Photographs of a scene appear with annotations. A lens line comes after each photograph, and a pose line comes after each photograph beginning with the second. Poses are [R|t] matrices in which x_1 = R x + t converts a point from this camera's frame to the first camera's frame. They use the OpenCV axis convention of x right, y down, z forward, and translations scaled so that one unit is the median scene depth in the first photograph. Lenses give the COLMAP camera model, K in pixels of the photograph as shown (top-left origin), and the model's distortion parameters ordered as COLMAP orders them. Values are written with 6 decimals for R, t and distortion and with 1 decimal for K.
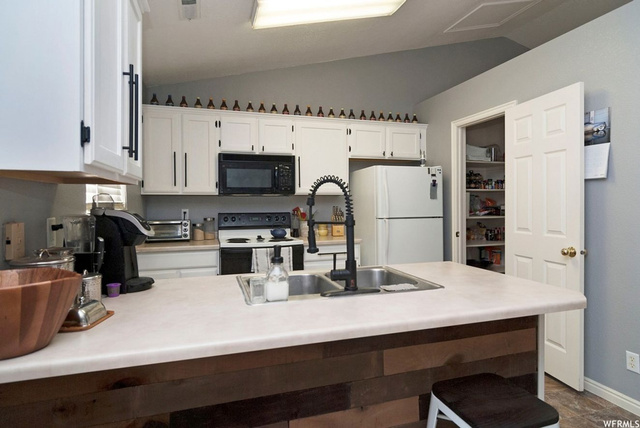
lens RADIAL K [[353.3, 0, 320.3], [0, 353.3, 210.7], [0, 0, 1]] dist [-0.005947, 0.001463]
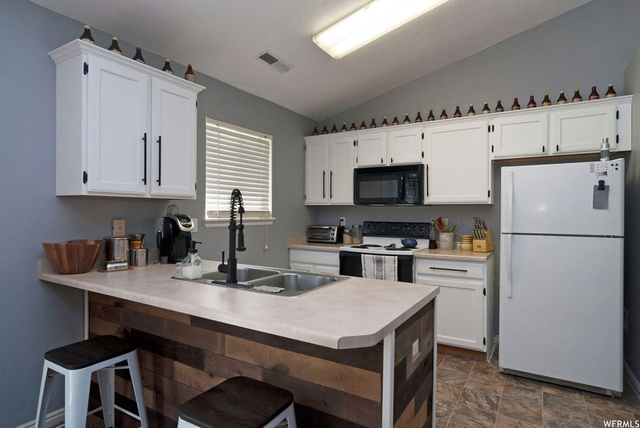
lens RADIAL K [[353.3, 0, 321.0], [0, 353.3, 213.1], [0, 0, 1]] dist [-0.005947, 0.001463]
pose [[0.659840, 0.010409, -0.751334, 0.475690], [-0.023811, 0.999692, -0.007062, -0.007726], [0.751029, 0.022549, 0.659885, 0.159009]]
